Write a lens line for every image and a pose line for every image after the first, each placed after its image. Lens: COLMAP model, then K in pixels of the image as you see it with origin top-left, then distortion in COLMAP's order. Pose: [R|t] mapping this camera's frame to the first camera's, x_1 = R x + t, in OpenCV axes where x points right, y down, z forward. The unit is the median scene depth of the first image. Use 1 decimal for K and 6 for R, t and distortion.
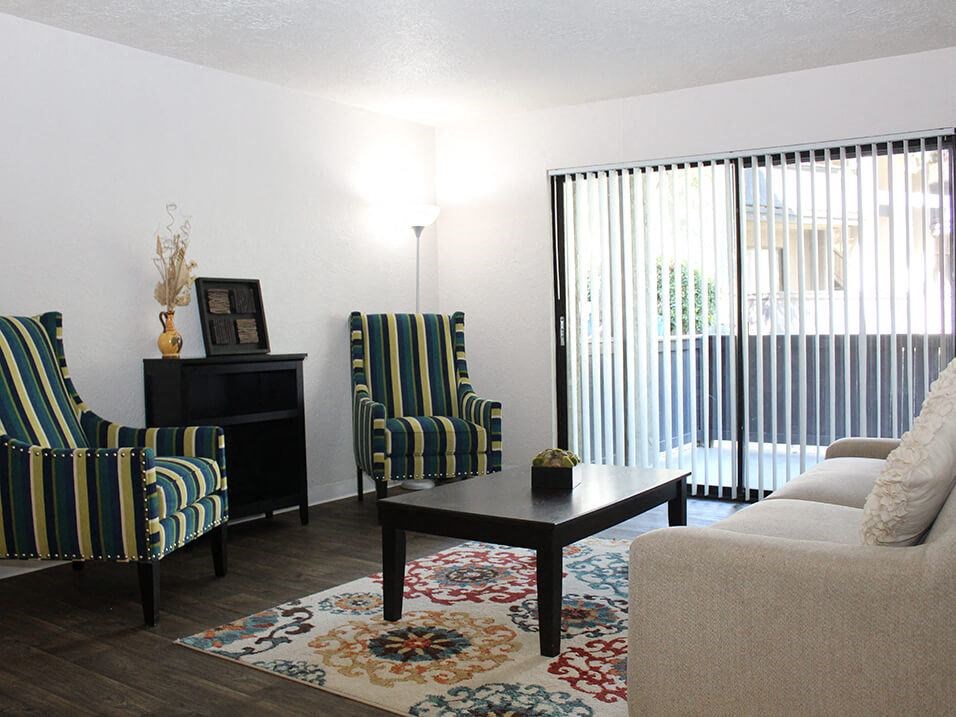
lens RADIAL K [[912.9, 0, 470.1], [0, 912.9, 373.5], [0, 0, 1]] dist [-0.175053, 0.164047]
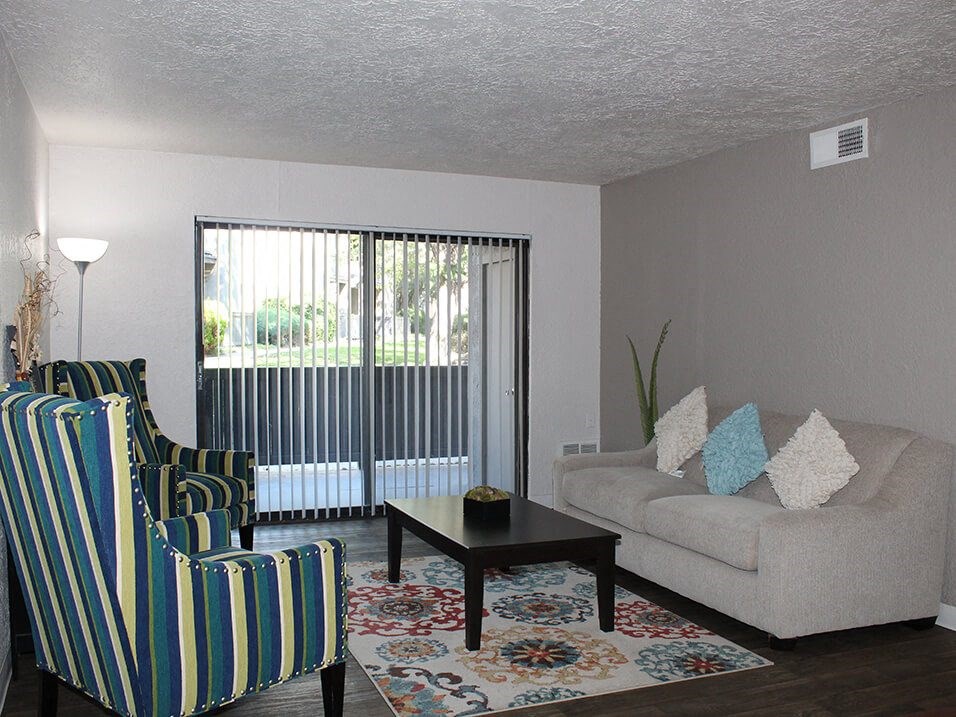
lens RADIAL K [[912.9, 0, 470.1], [0, 912.9, 373.5], [0, 0, 1]] dist [-0.175053, 0.164047]
pose [[0.526425, -0.014820, 0.850092, -1.045407], [0.022853, 0.999733, 0.003277, -0.080892], [-0.849914, 0.017702, 0.526623, 0.388801]]
